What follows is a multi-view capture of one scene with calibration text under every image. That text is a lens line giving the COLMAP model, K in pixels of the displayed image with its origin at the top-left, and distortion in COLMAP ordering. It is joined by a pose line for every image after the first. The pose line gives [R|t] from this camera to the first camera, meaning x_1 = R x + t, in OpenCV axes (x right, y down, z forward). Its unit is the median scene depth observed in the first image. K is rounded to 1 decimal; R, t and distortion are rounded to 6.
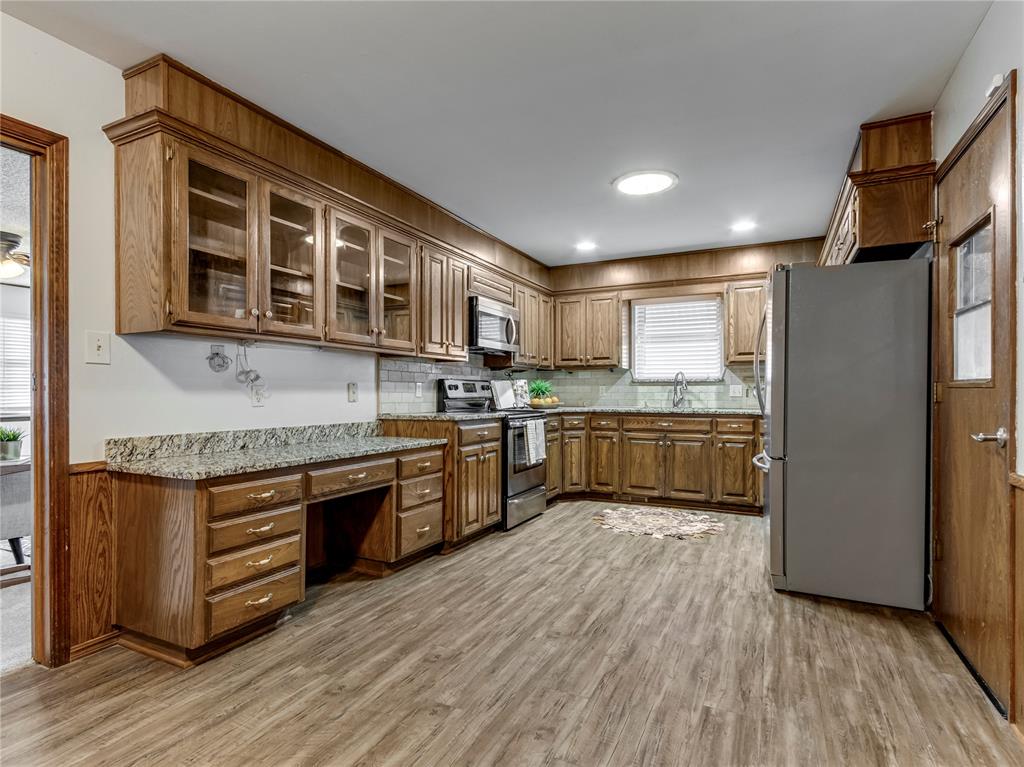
lens RADIAL K [[528.9, 0, 517.5], [0, 528.9, 394.4], [0, 0, 1]] dist [0.002036, -0.000066]
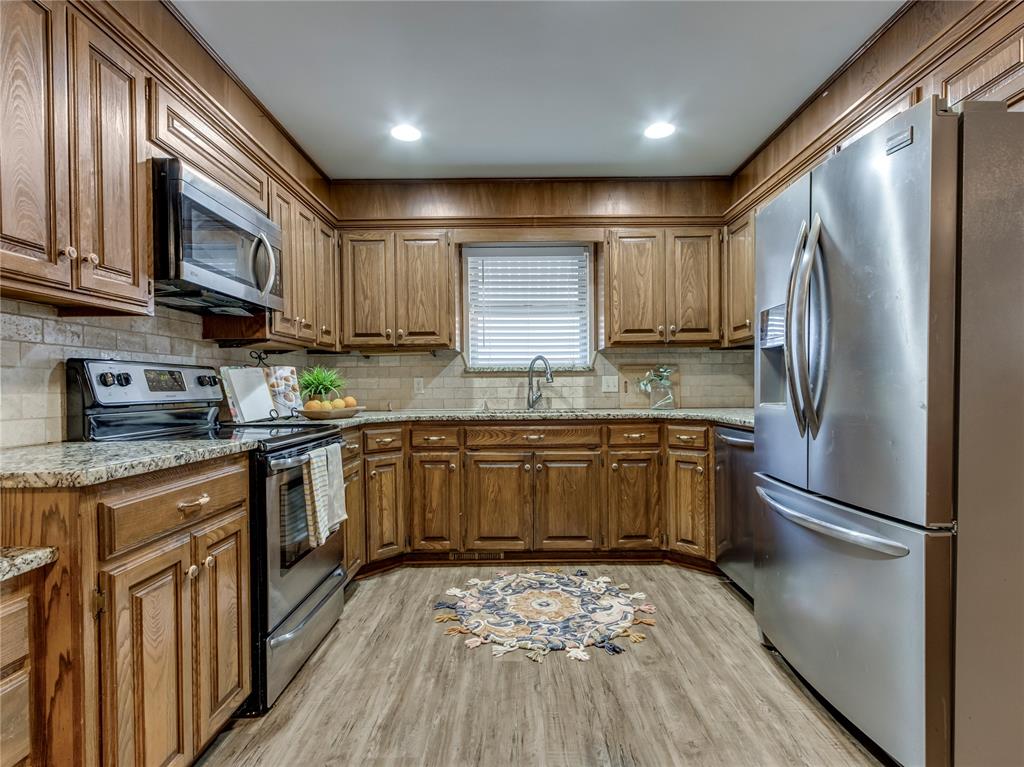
lens RADIAL K [[528.9, 0, 517.5], [0, 528.9, 394.4], [0, 0, 1]] dist [0.002036, -0.000066]
pose [[0.898267, -0.015789, 0.439165, -0.021539], [0.012098, 0.999864, 0.011203, -0.002645], [-0.439283, -0.004751, 0.898336, 0.514825]]
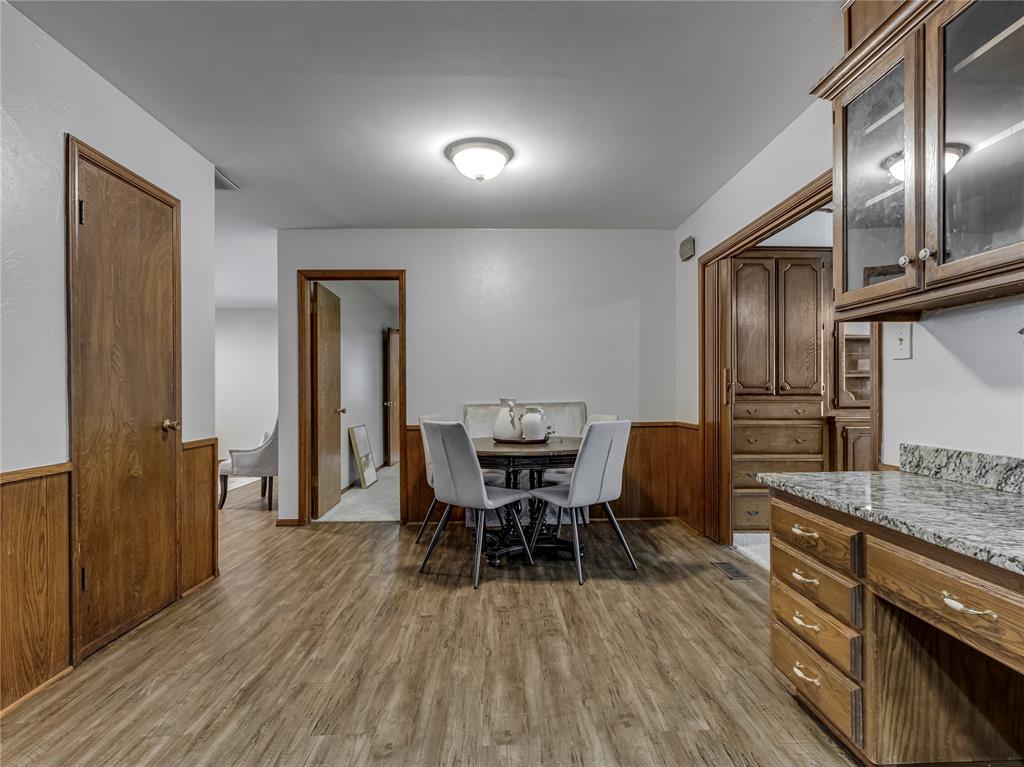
lens RADIAL K [[528.9, 0, 517.5], [0, 528.9, 394.4], [0, 0, 1]] dist [0.002036, -0.000066]
pose [[-0.883953, 0.005297, -0.467546, 0.111783], [0.004295, 0.999986, 0.003210, -0.002058], [0.467557, 0.000830, -0.883963, 0.781480]]
